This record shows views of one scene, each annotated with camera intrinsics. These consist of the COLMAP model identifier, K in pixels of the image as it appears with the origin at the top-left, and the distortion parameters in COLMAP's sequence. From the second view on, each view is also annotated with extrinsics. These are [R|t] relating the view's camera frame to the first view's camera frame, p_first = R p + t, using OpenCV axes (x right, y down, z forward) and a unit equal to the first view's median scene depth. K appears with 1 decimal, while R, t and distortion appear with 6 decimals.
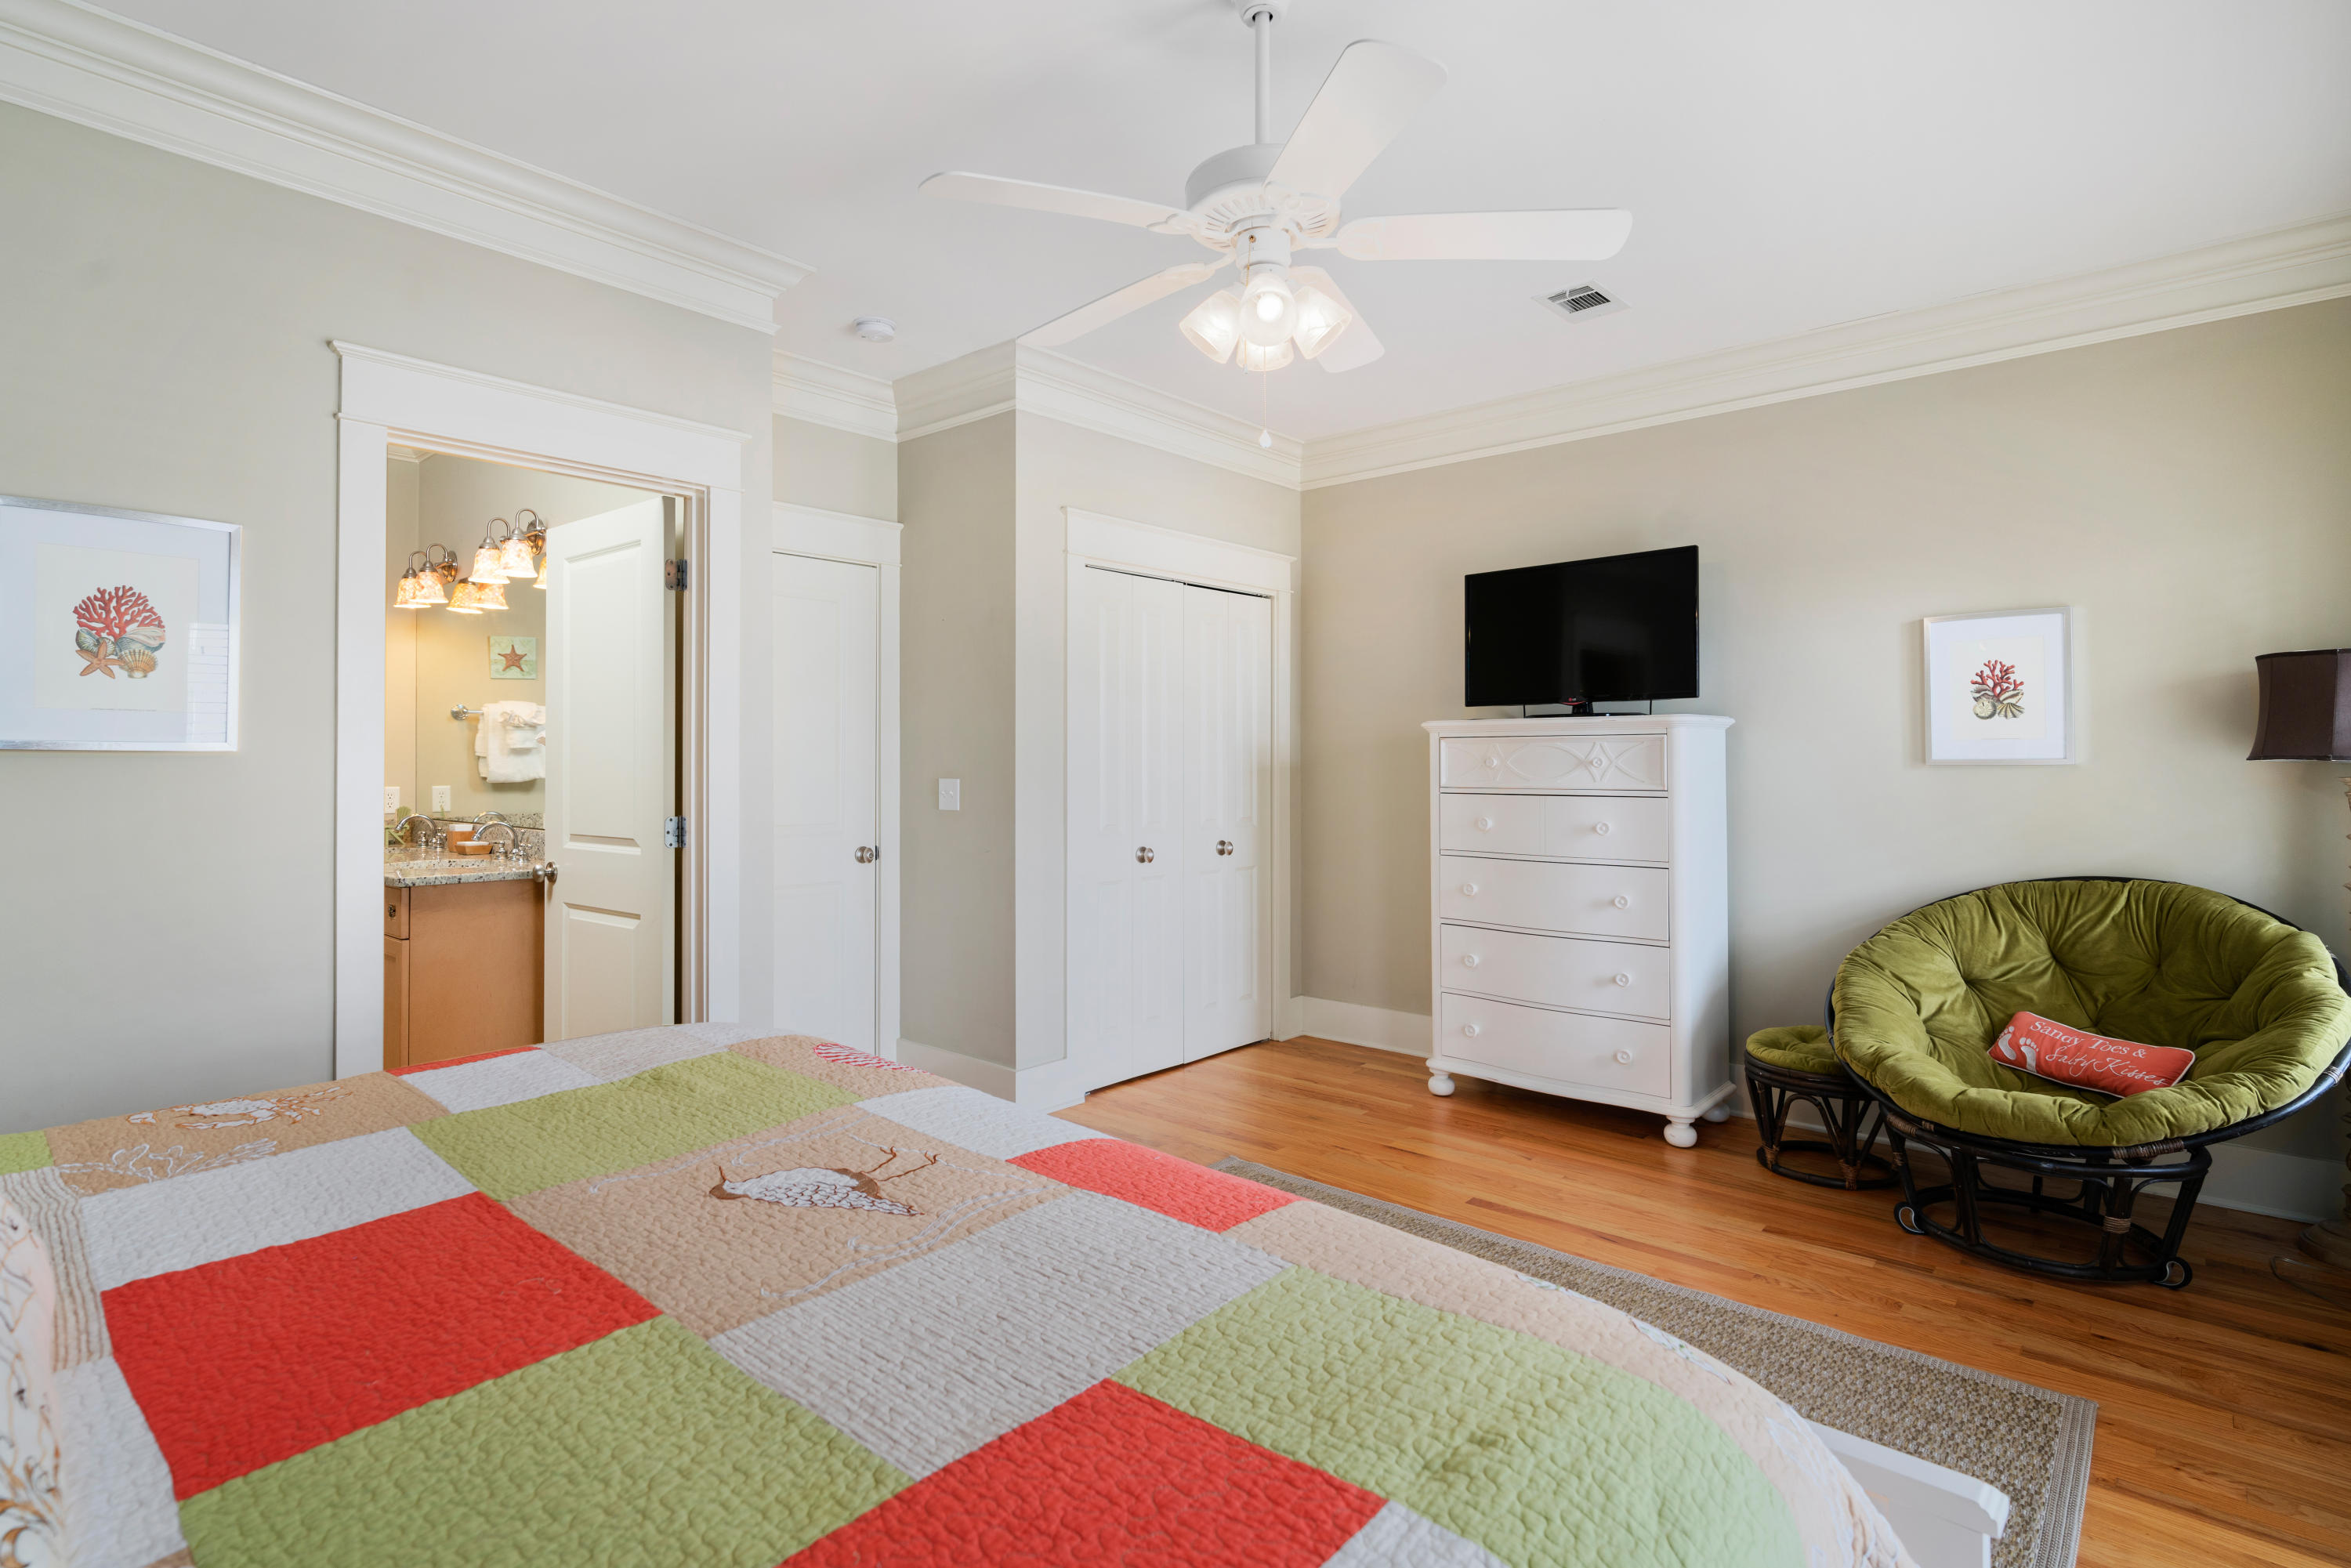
lens RADIAL K [[1169.5, 0, 1173.5], [0, 1169.5, 760.8], [0, 0, 1]] dist [0.005214, 0.000965]
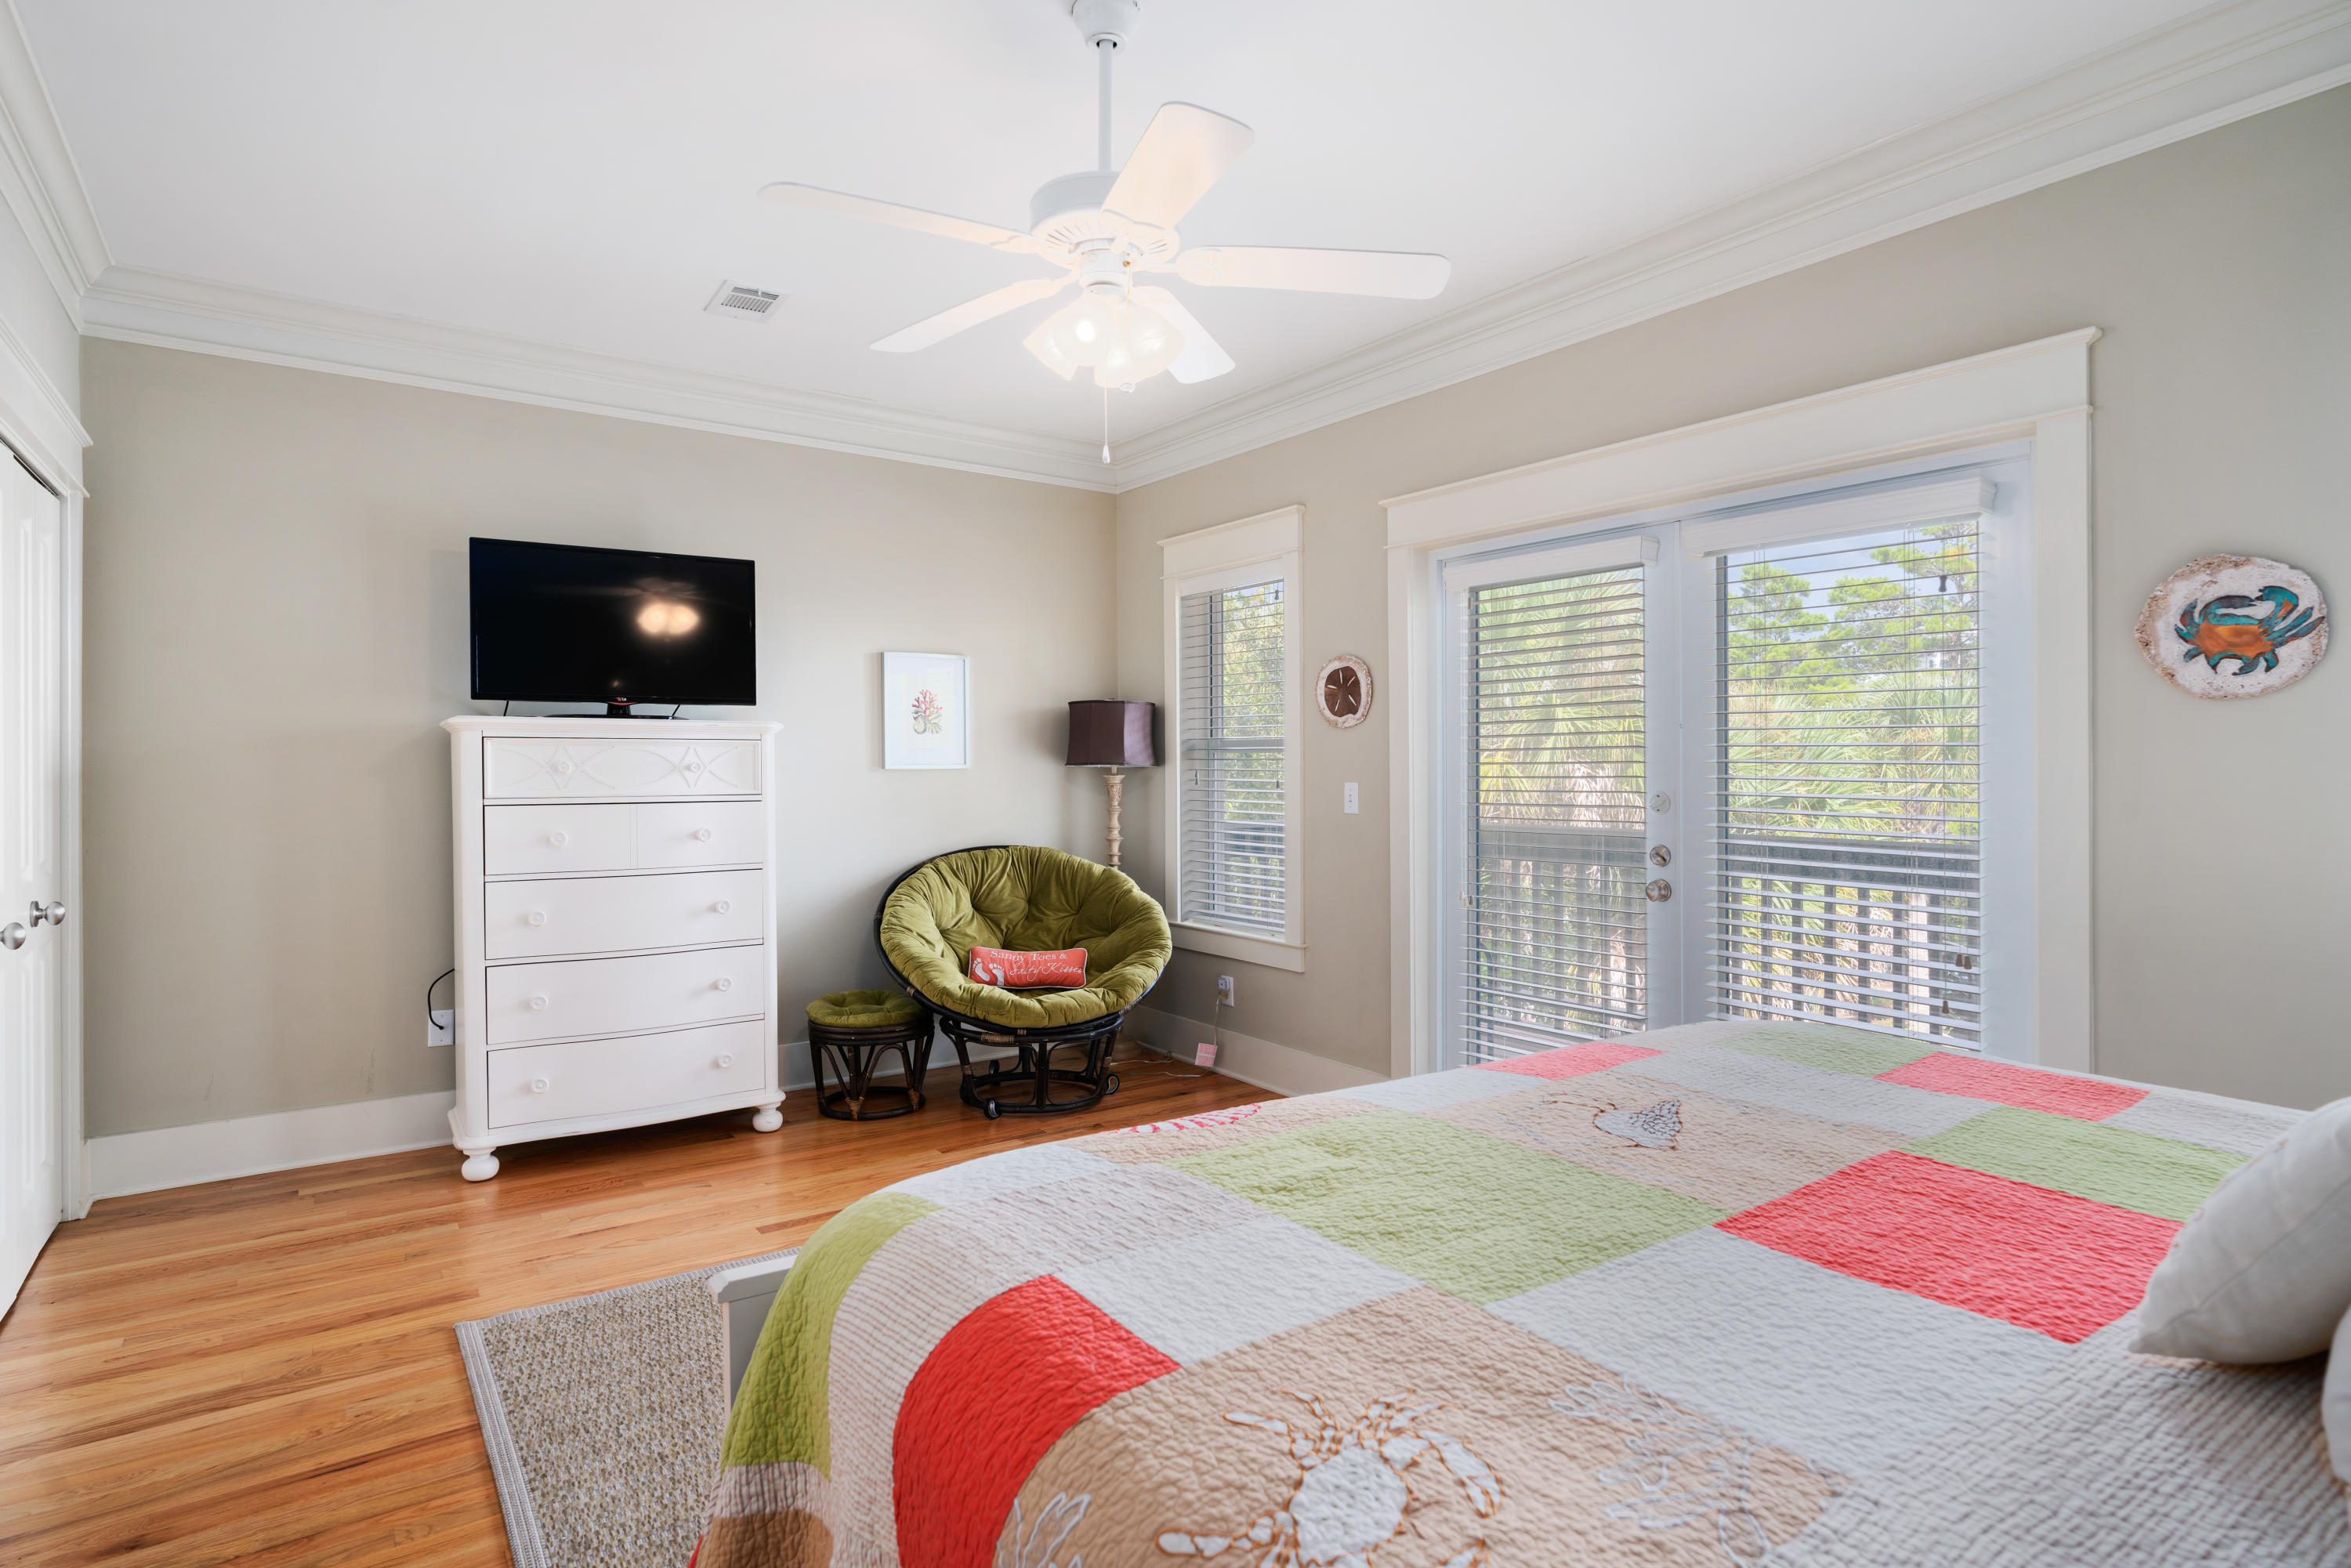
lens RADIAL K [[1195.5, 0, 1161.0], [0, 1195.5, 777.0], [0, 0, 1]] dist [0.001932, 0.000099]
pose [[0.239945, -0.007170, 0.970760, -0.529648], [0.001348, 0.999974, 0.007053, 0.002957], [-0.970786, -0.000384, 0.239948, 0.400816]]
